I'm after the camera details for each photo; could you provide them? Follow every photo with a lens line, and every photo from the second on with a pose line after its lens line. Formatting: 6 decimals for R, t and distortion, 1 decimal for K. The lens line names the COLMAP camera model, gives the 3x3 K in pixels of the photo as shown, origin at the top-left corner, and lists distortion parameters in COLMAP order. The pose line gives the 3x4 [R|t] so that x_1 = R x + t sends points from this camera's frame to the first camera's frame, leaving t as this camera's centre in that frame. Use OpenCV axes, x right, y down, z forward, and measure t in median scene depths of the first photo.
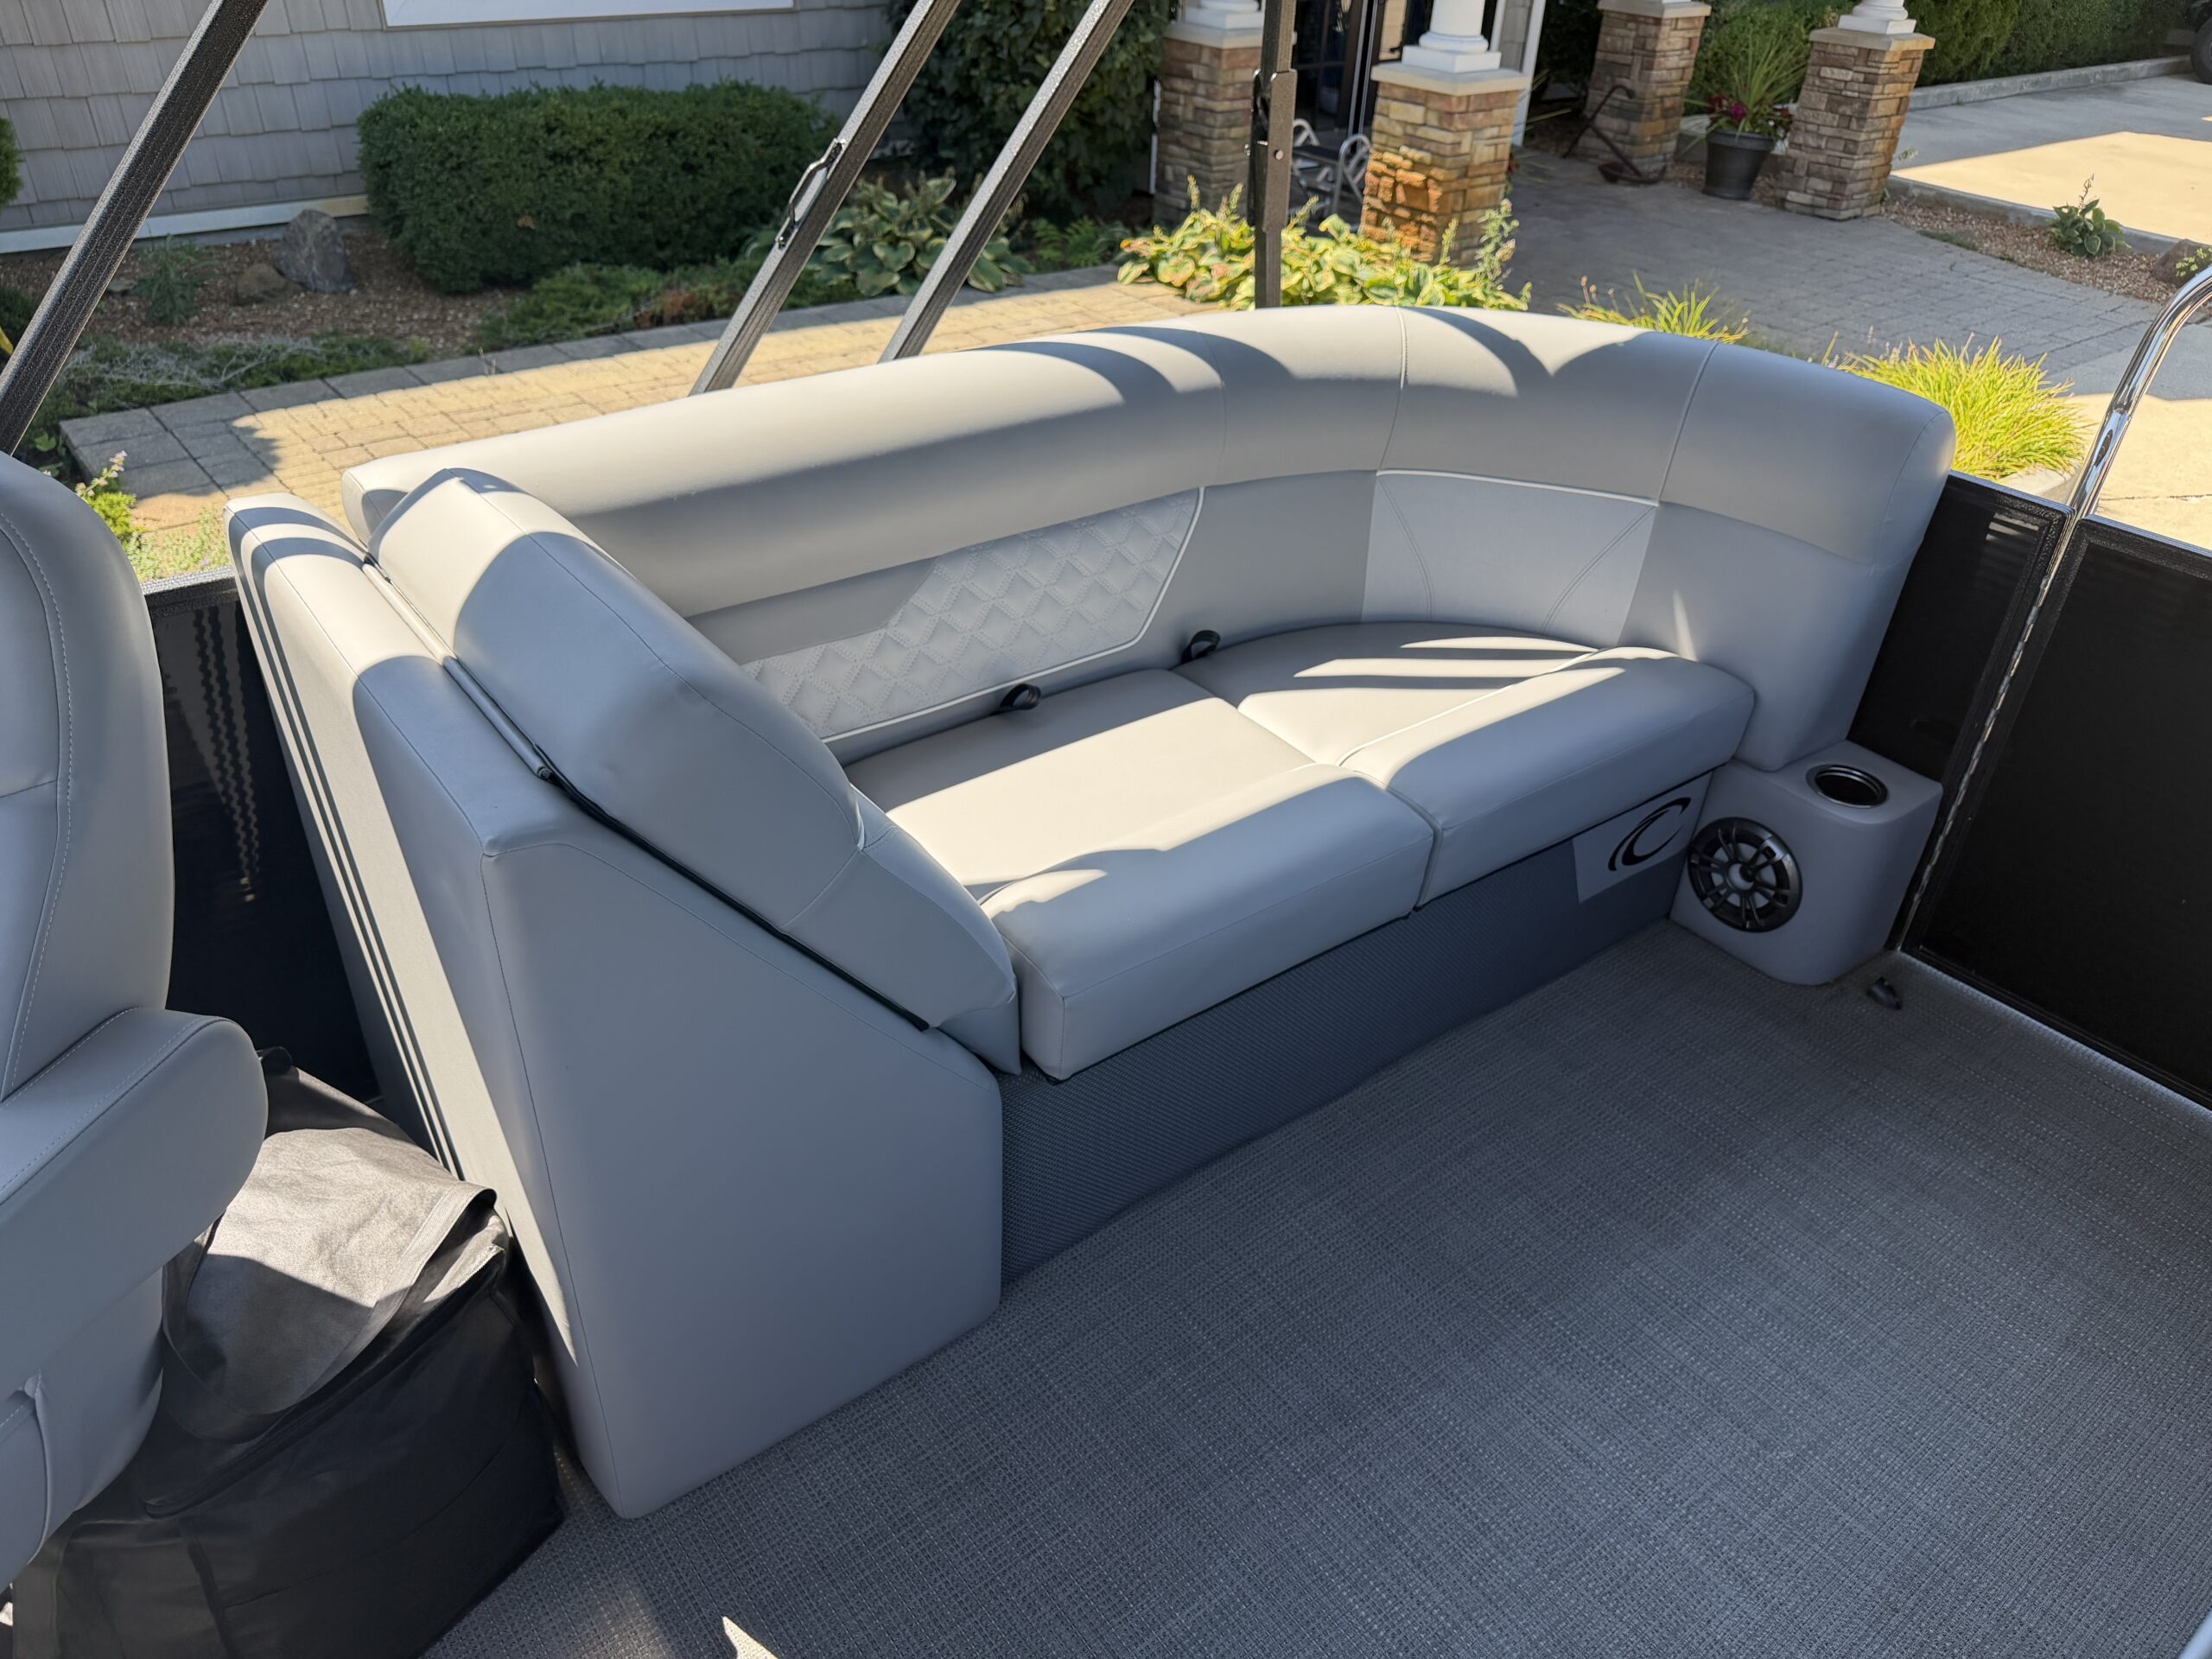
lens RADIAL K [[1609.7, 0, 1106.0], [0, 1609.7, 829.5], [0, 0, 1]] dist [0.042370, -0.064233]
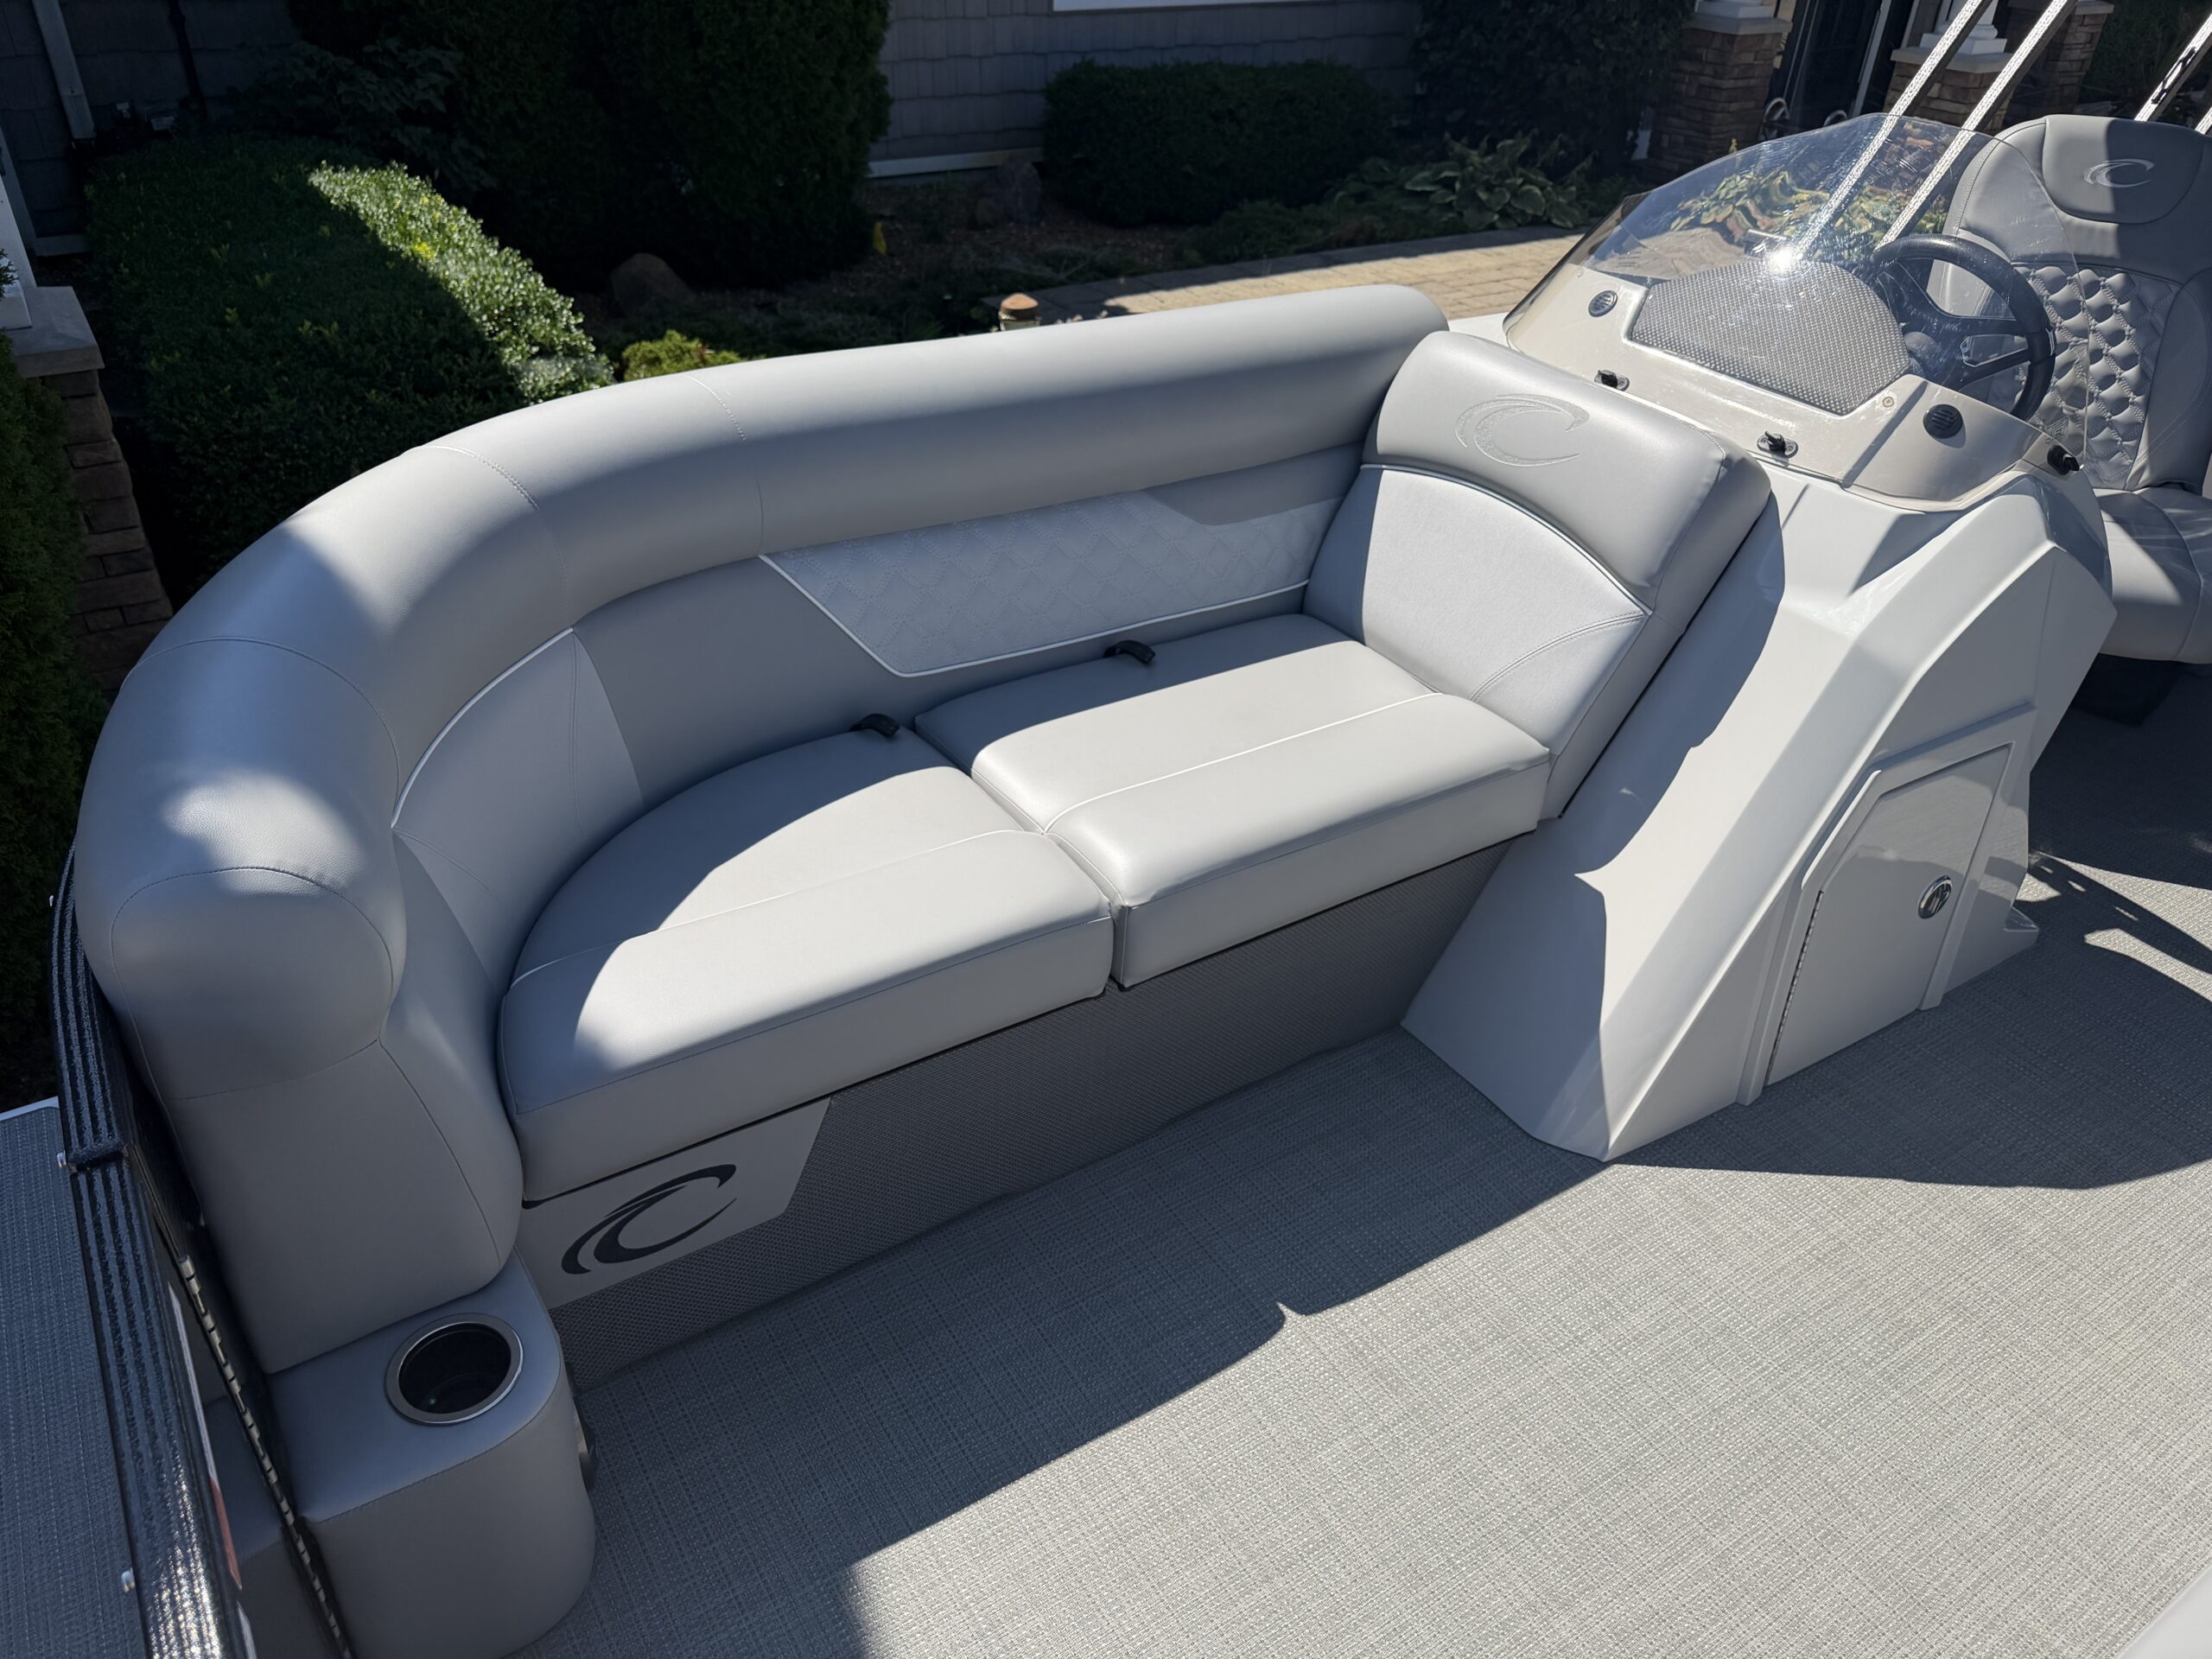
lens RADIAL K [[1553.7, 0, 1106.0], [0, 1553.7, 829.5], [0, 0, 1]] dist [-0.004399, 0.006025]
pose [[0.996110, 0.046835, -0.074648, -0.287165], [-0.045836, 0.998836, 0.015036, 0.110379], [0.075265, -0.011556, 0.997097, -0.189205]]
